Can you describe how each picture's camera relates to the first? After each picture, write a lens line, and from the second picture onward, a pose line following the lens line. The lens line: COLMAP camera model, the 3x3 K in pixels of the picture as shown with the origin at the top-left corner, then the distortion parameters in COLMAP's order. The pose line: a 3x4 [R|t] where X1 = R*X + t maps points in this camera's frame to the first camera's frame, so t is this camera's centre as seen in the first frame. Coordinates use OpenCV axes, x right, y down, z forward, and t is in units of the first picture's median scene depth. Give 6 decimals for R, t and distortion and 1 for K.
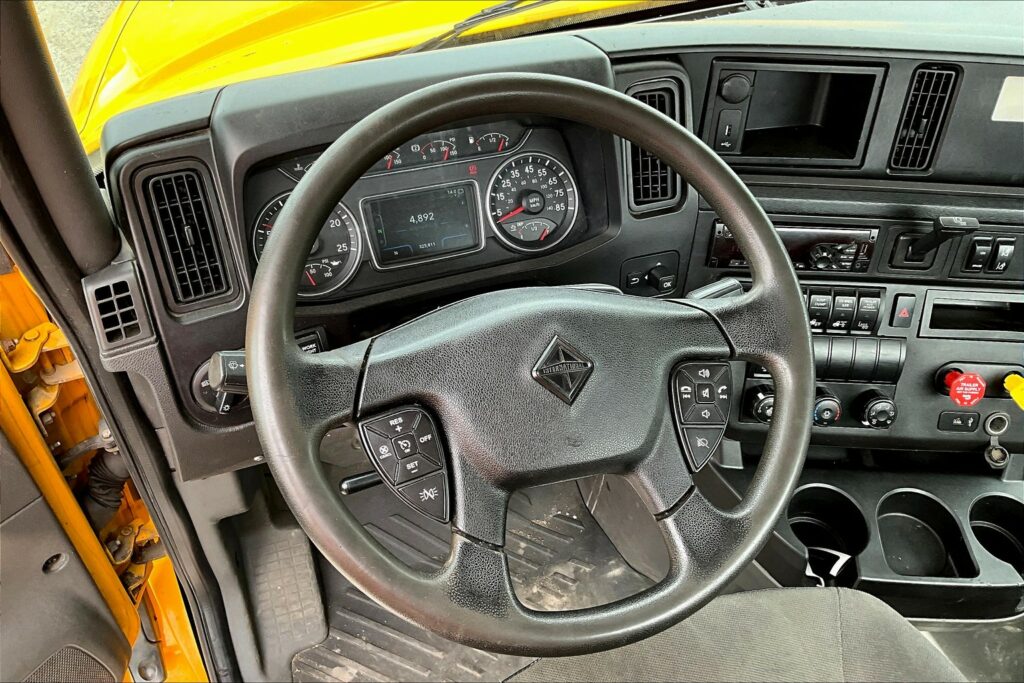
lens RADIAL K [[851.9, 0, 510.0], [0, 851.9, 345.5], [0, 0, 1]] dist [0.066806, -0.128367]
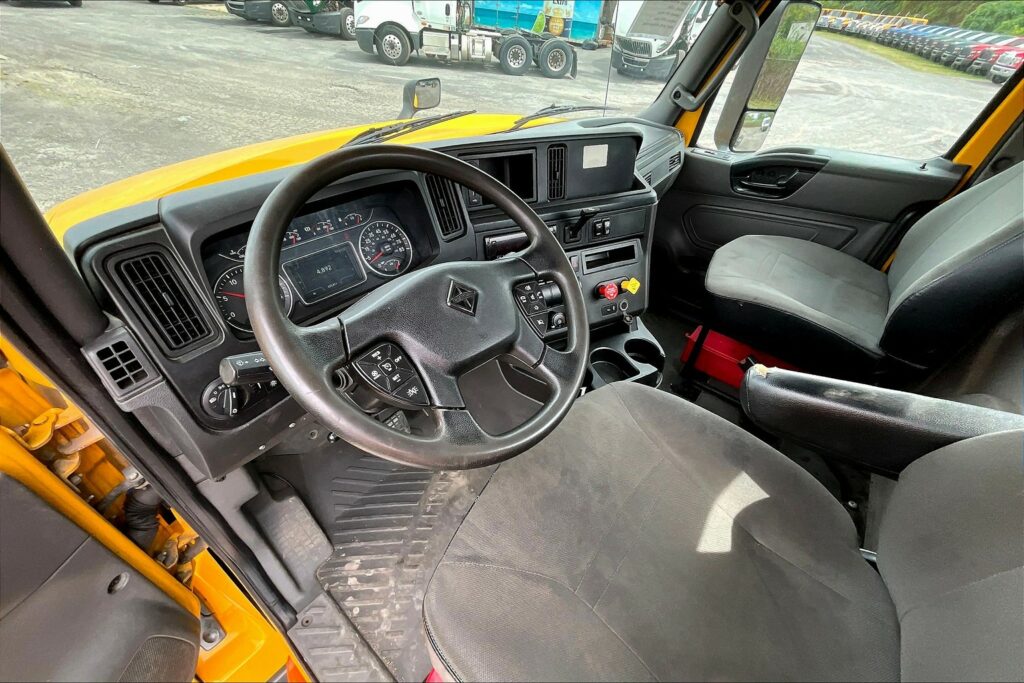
lens RADIAL K [[413.3, 0, 511.2], [0, 413.3, 344.8], [0, 0, 1]] dist [0.000247, 0.002198]
pose [[0.876950, -0.299381, 0.375938, -0.125526], [0.319851, 0.947431, 0.008378, 0.092832], [-0.358683, 0.112897, 0.926607, 0.143526]]
